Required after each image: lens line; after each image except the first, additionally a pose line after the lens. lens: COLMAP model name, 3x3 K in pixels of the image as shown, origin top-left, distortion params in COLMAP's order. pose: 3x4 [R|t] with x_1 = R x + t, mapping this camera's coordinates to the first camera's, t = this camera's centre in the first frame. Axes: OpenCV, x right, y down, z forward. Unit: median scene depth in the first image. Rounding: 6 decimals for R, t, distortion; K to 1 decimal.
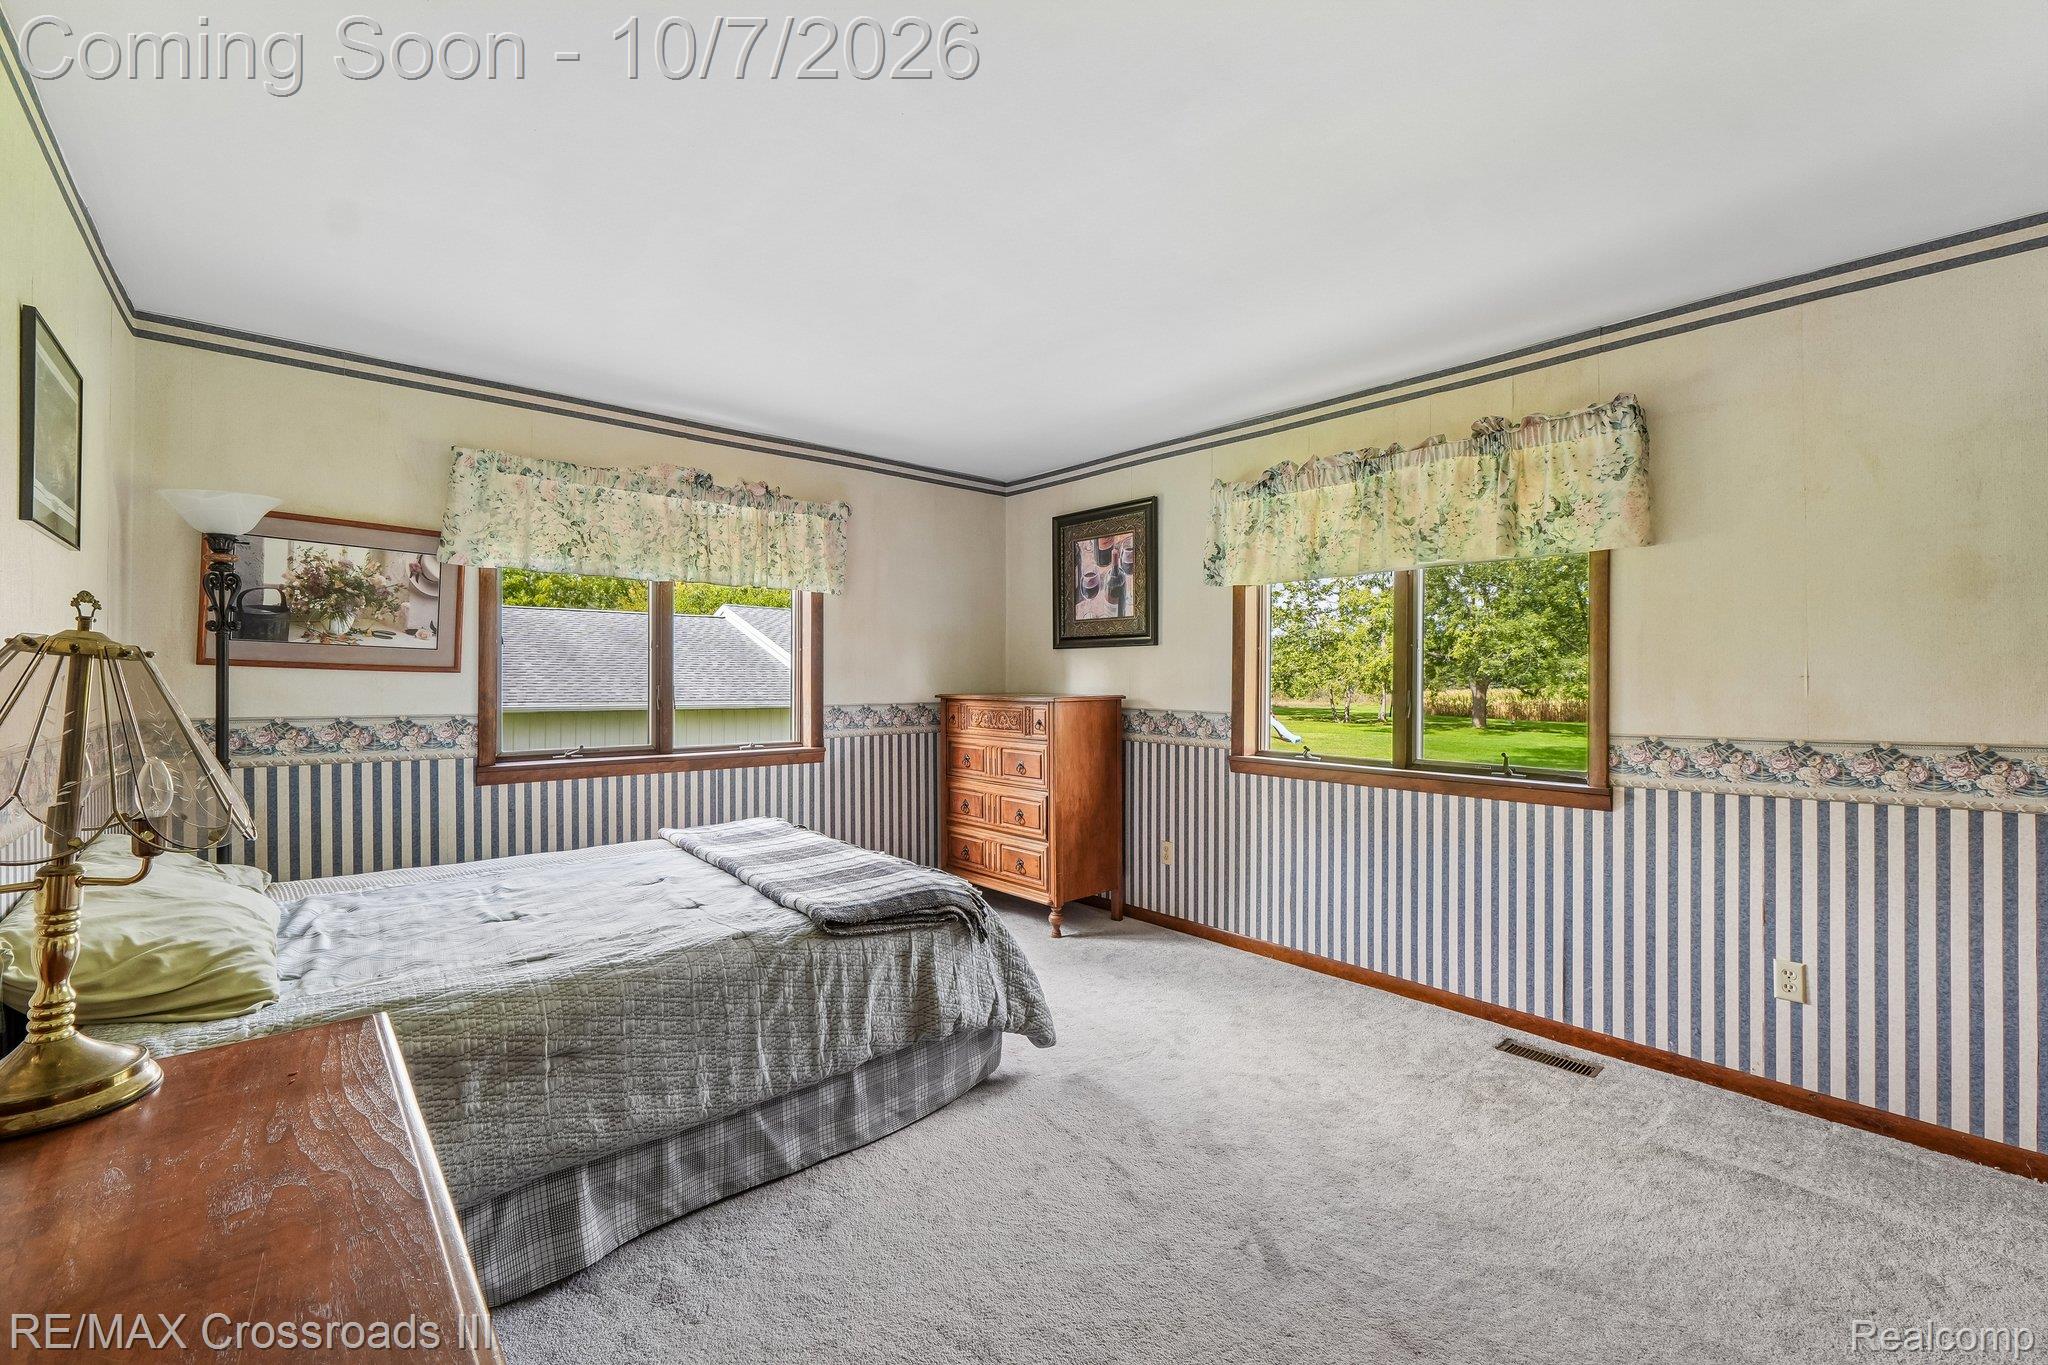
lens RADIAL K [[856.1, 0, 1025.5], [0, 856.1, 677.8], [0, 0, 1]] dist [0.001777, 0.000693]
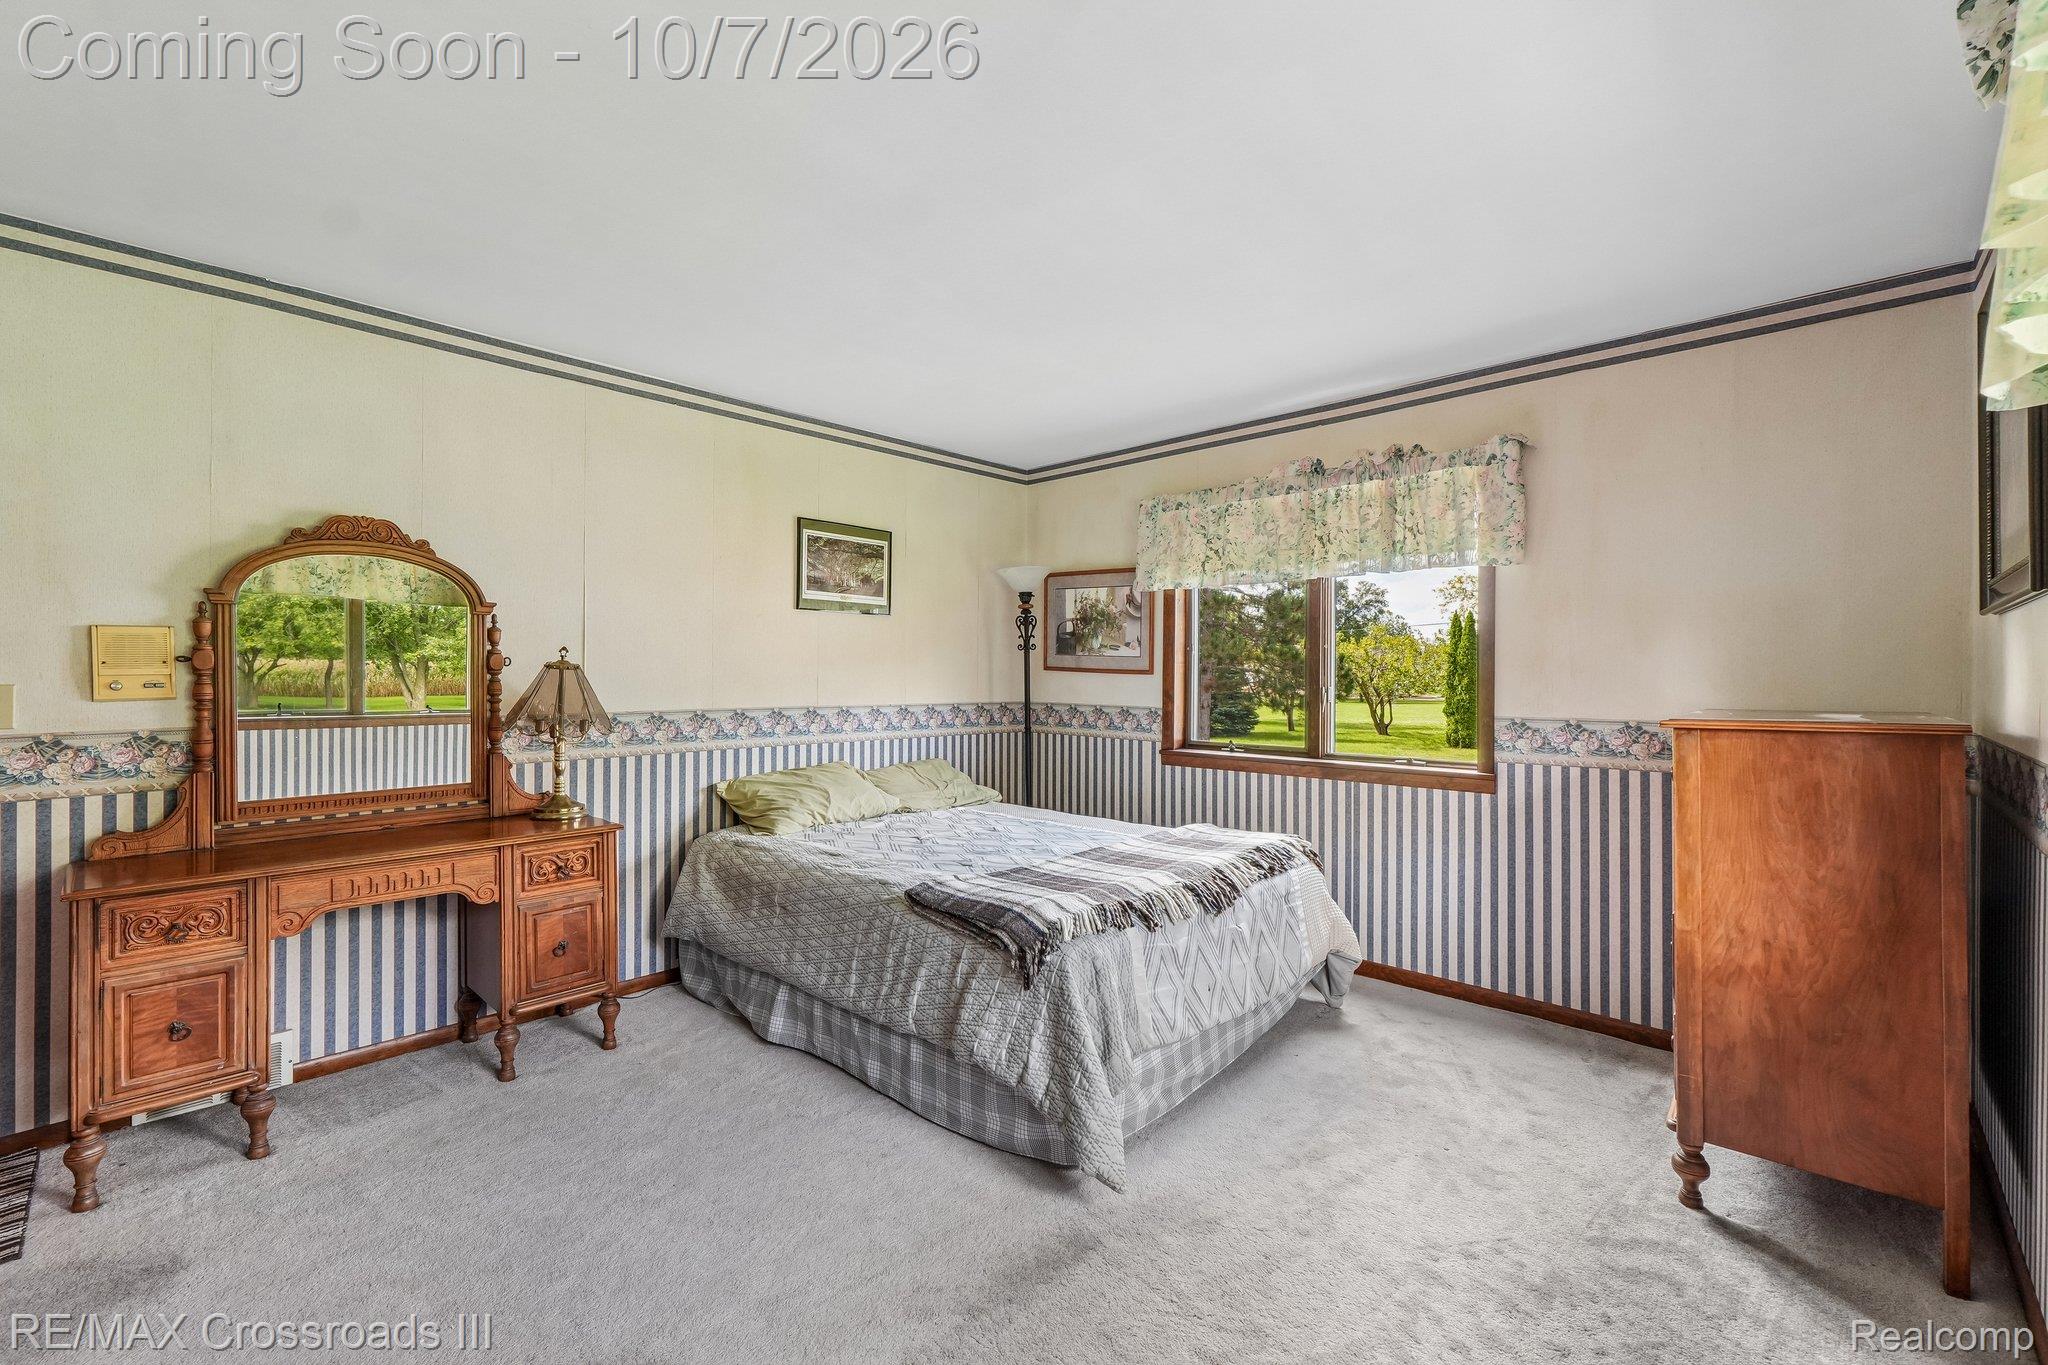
lens RADIAL K [[856.1, 0, 1031.3], [0, 856.1, 678.3], [0, 0, 1]] dist [0.001777, 0.000693]
pose [[0.099860, 0.000072, -0.995001, 0.585644], [-0.004819, 0.999988, -0.000411, 0.000966], [0.994990, 0.004836, 0.099859, 0.679108]]
